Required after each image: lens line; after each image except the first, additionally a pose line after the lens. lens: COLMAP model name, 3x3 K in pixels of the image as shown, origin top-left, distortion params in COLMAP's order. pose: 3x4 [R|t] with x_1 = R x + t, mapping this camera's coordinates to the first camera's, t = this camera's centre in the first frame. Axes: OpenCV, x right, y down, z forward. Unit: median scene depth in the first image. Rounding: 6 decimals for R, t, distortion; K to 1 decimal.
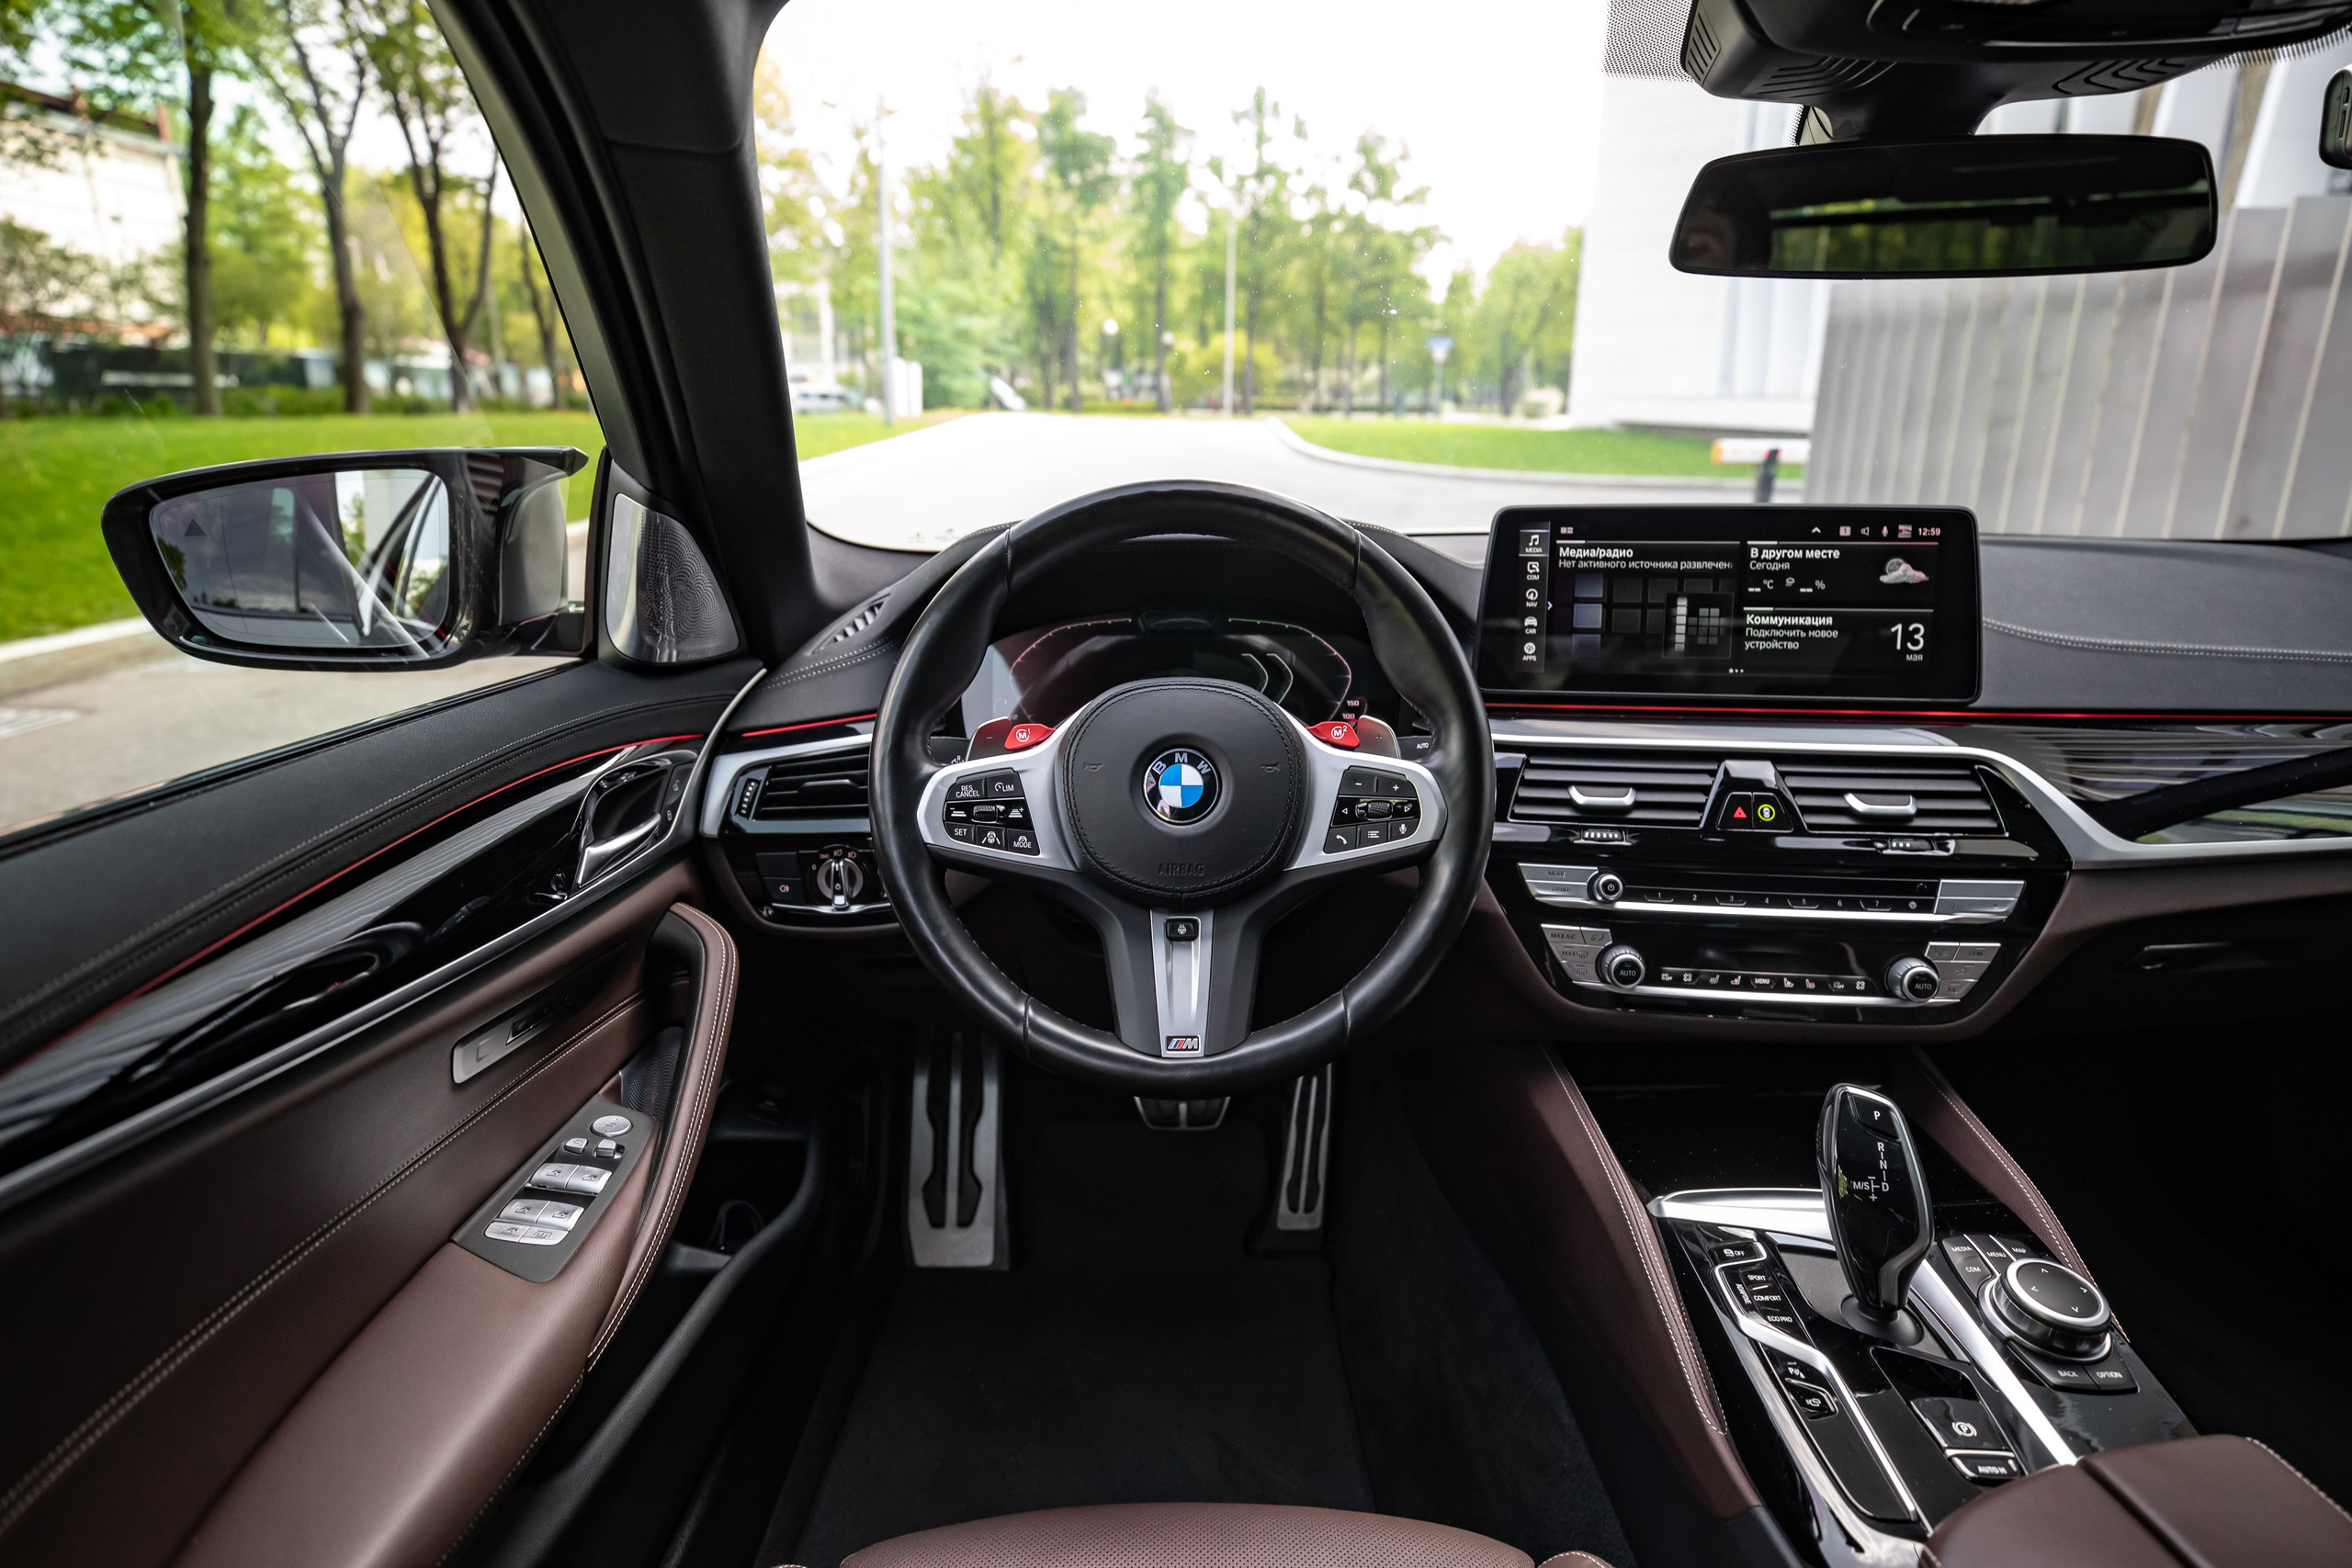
lens RADIAL K [[1349.2, 0, 1178.5], [0, 1349.2, 782.2], [0, 0, 1]] dist [0.009578, -0.001993]
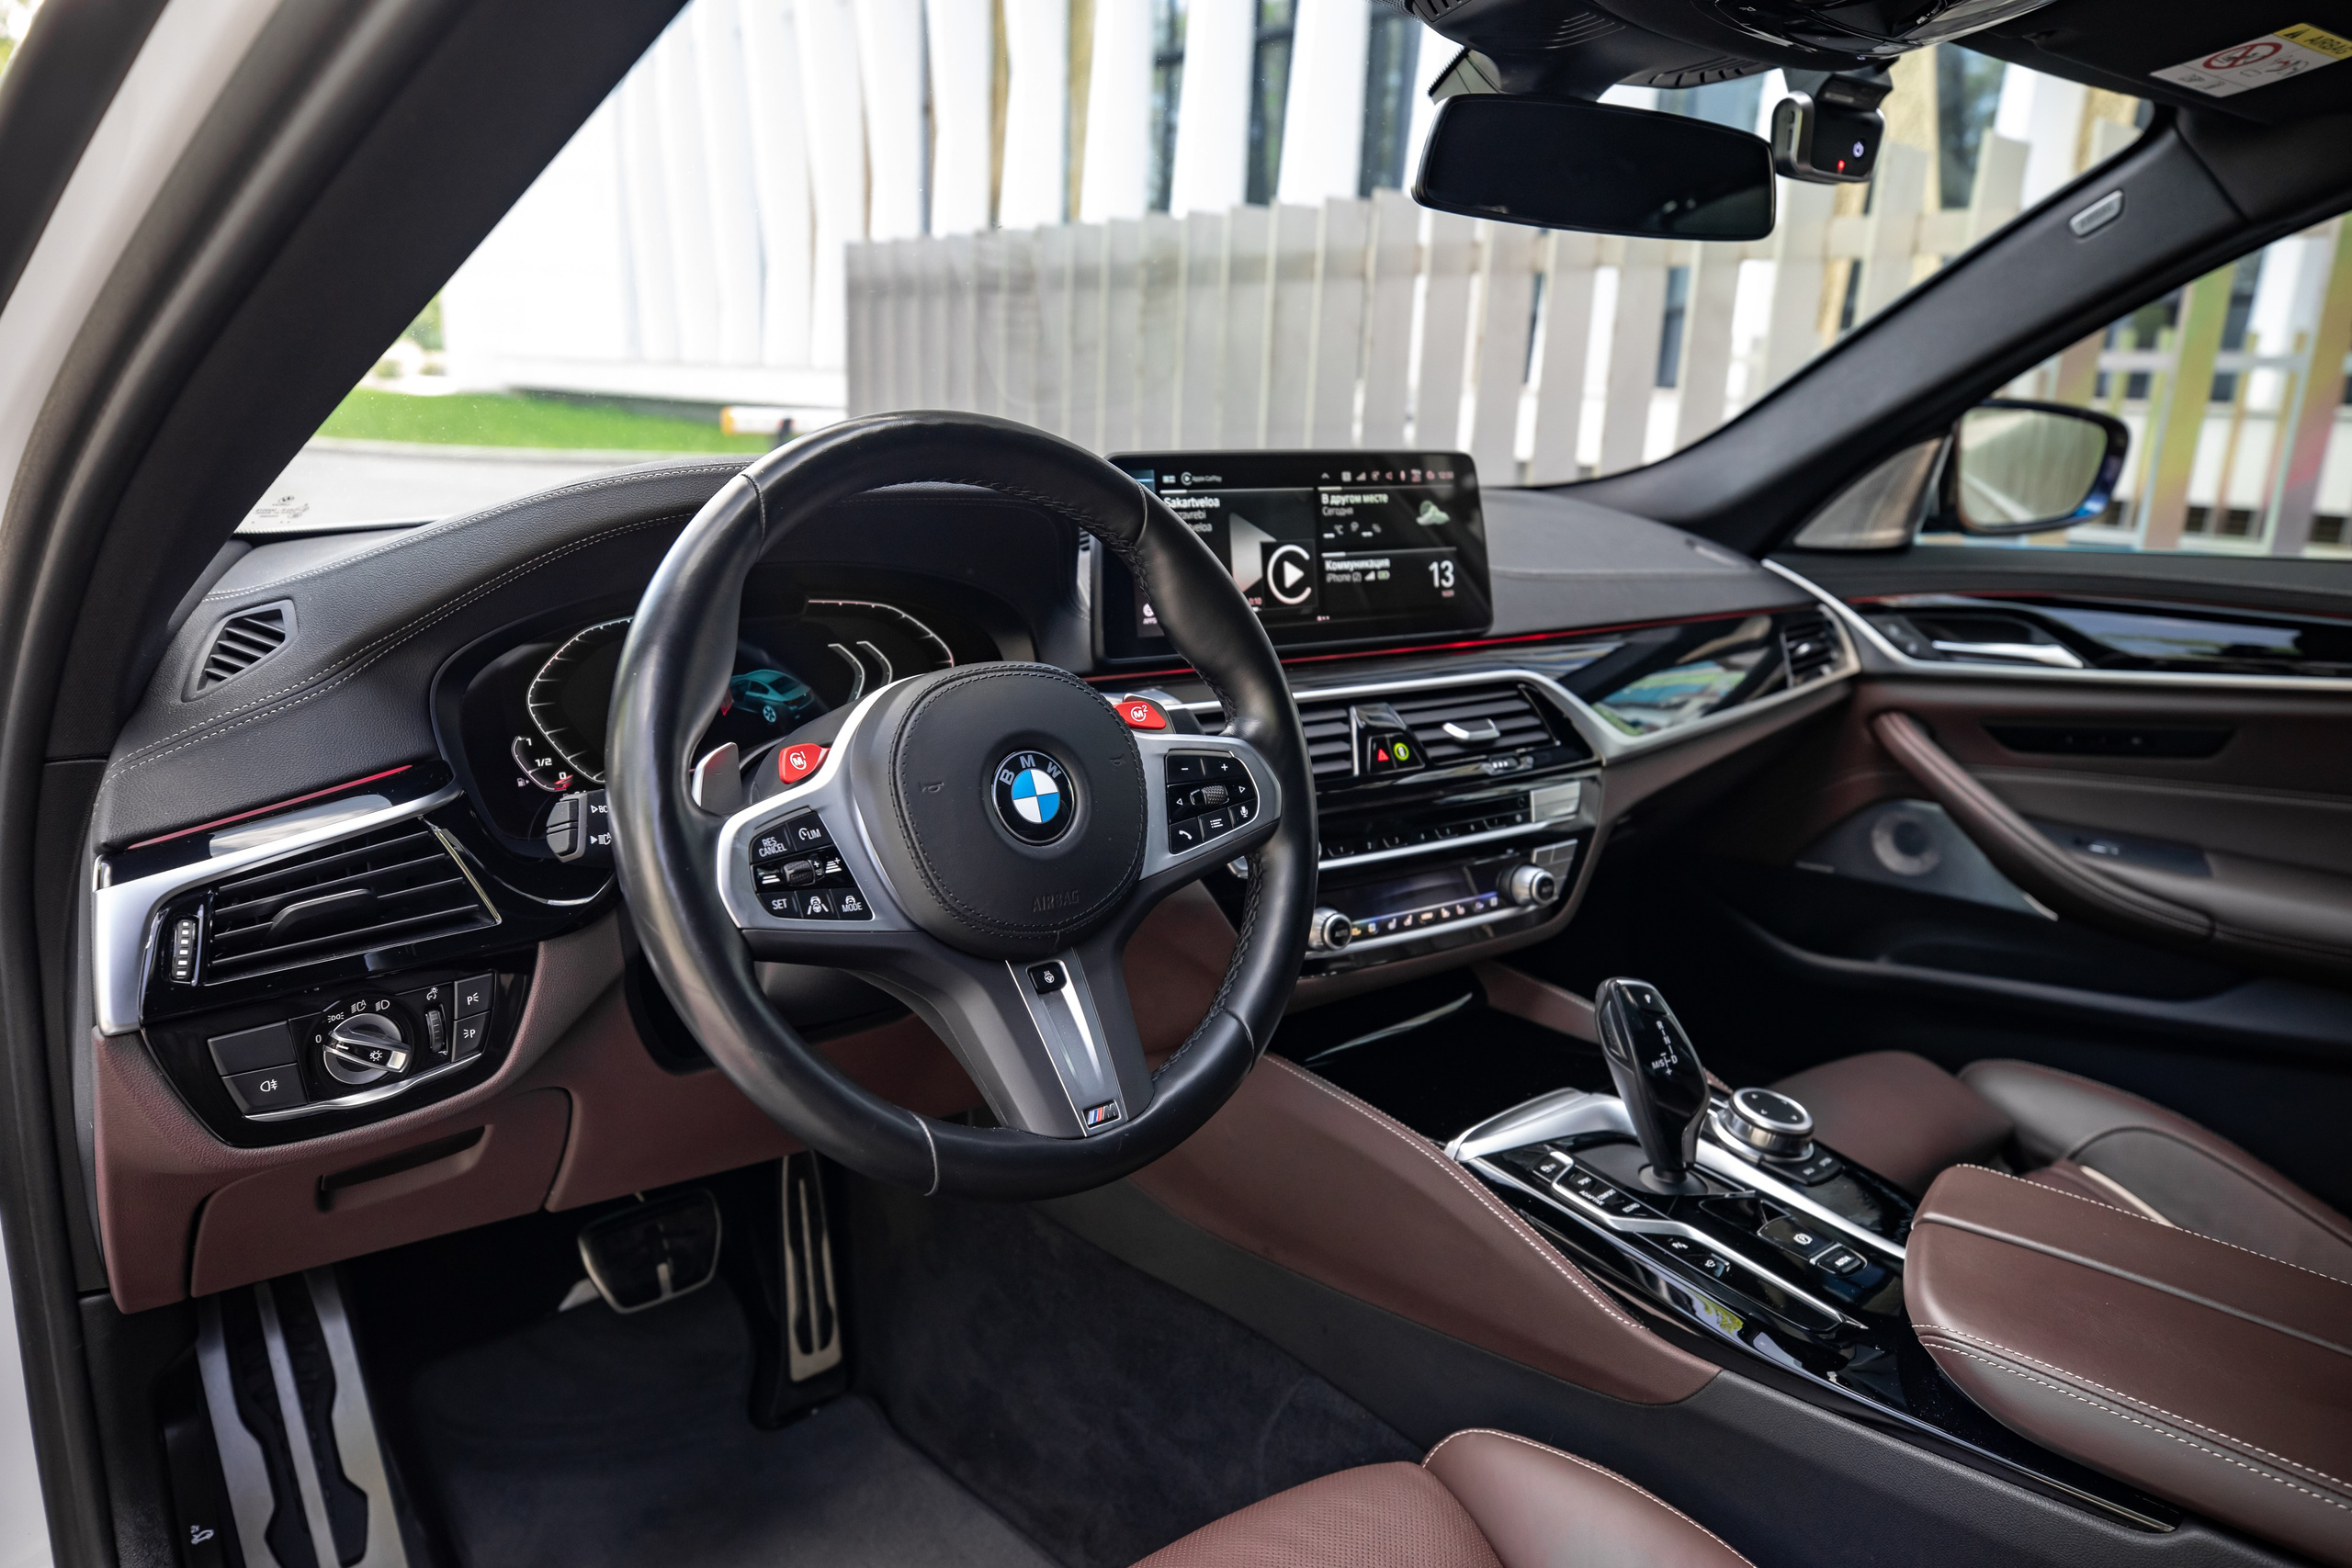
lens RADIAL K [[1565.6, 0, 1170.1], [0, 1565.6, 780.6], [0, 0, 1]] dist [0.015415, 0.003809]
pose [[0.759403, -0.135360, 0.636384, -0.095218], [0.146094, 0.988618, 0.035945, -0.005064], [-0.634006, 0.065675, 0.770534, 0.044105]]
